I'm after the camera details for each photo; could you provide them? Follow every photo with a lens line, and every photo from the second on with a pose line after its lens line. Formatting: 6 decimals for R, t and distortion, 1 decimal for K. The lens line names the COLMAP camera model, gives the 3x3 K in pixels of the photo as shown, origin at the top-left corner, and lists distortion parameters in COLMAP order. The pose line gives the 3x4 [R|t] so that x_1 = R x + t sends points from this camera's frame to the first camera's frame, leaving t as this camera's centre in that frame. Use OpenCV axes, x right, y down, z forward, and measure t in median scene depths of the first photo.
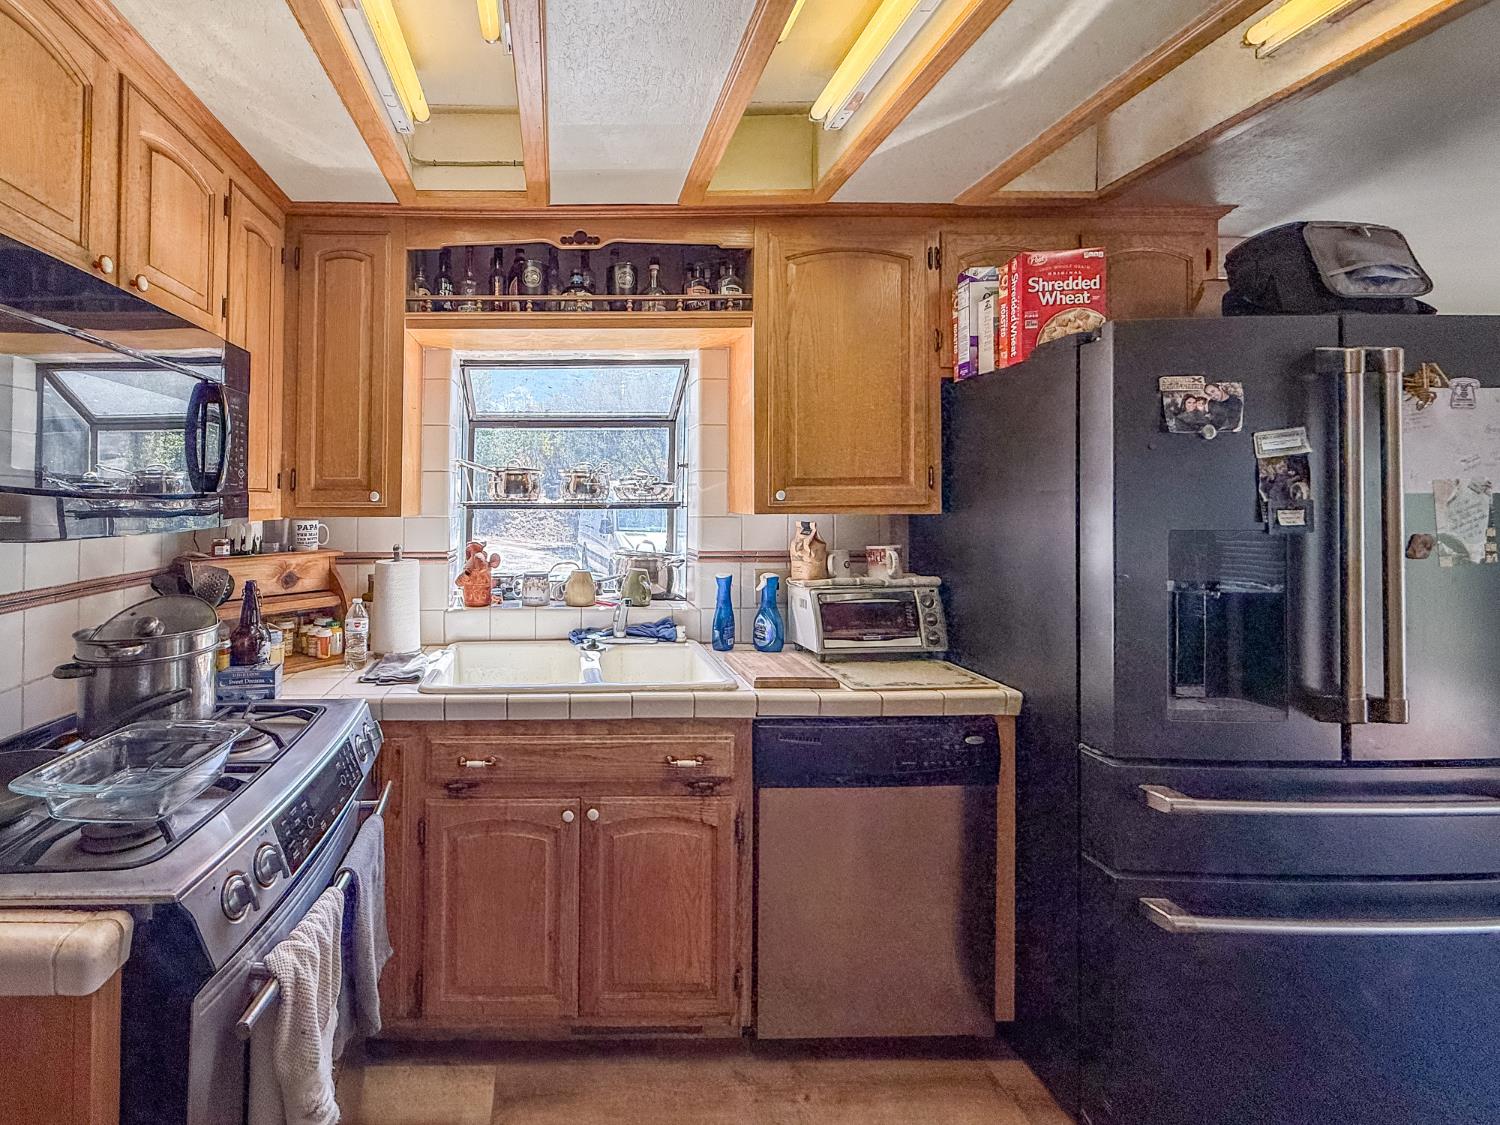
lens RADIAL K [[626.0, 0, 835.6], [0, 626.0, 481.9], [0, 0, 1]] dist [-0.000297, 0.000103]
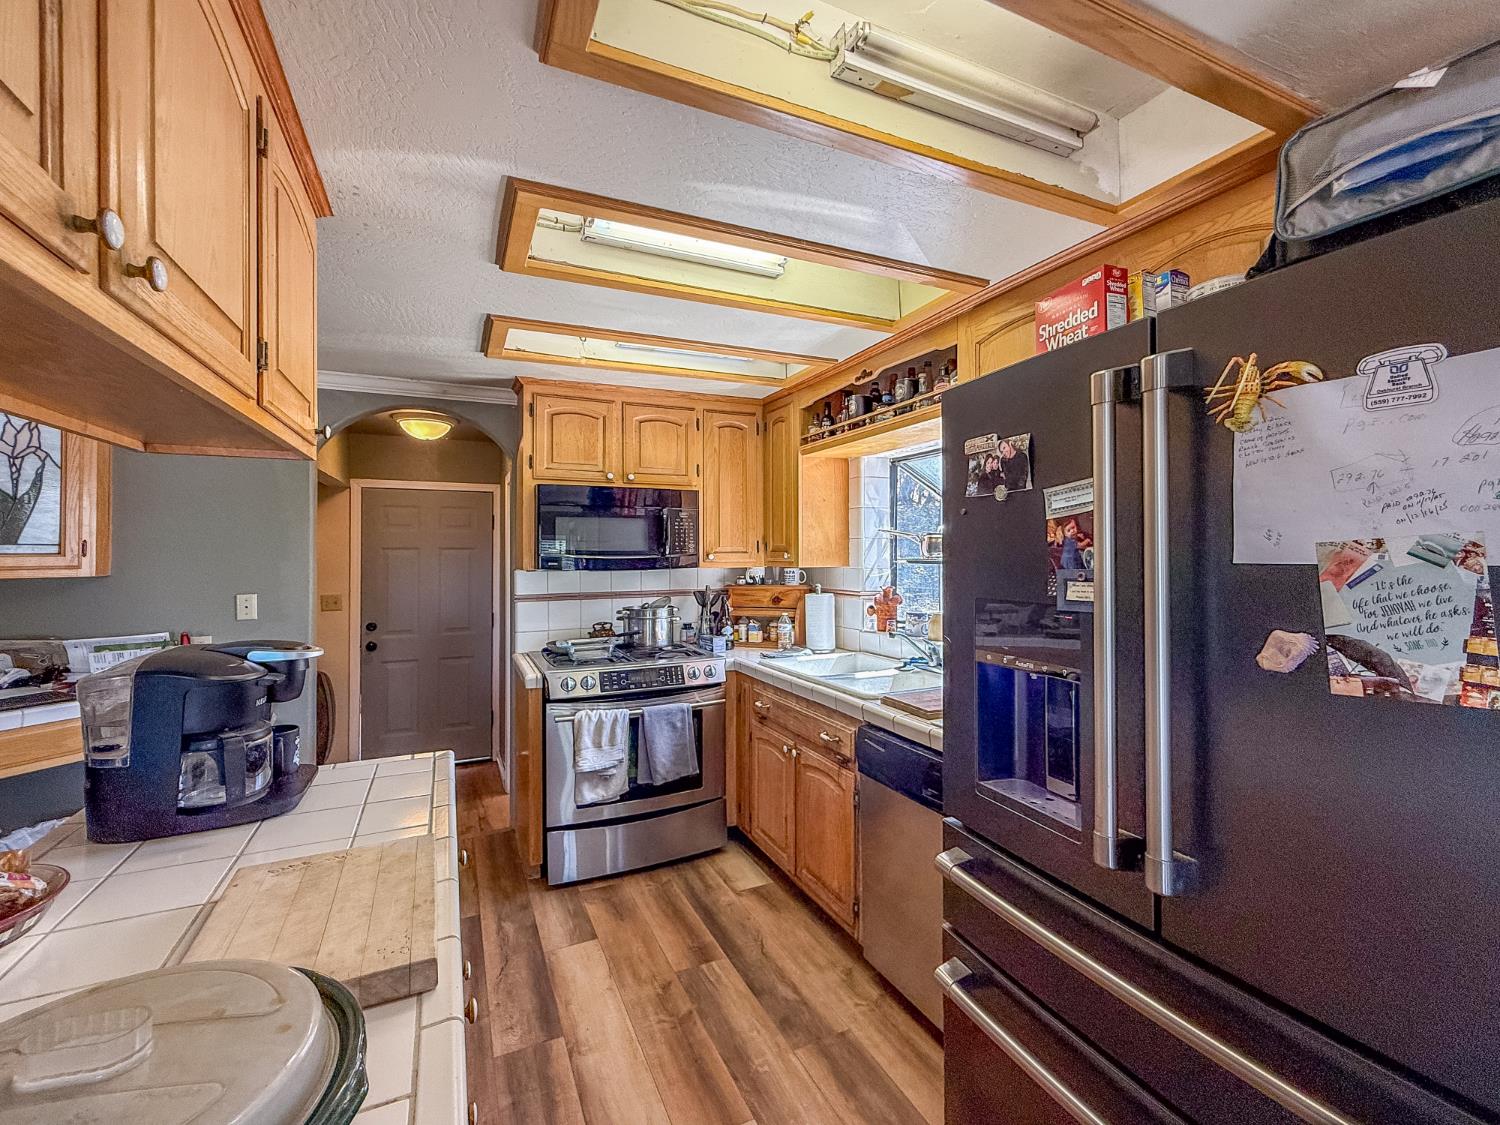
lens RADIAL K [[614.0, 0, 736.9], [0, 614.0, 536.1], [0, 0, 1]] dist [-0.001713, -0.000311]
pose [[0.408690, -0.021061, -0.912430, 1.248223], [0.017464, 0.999731, -0.015254, -0.008605], [0.912506, -0.009701, 0.408948, 0.270352]]
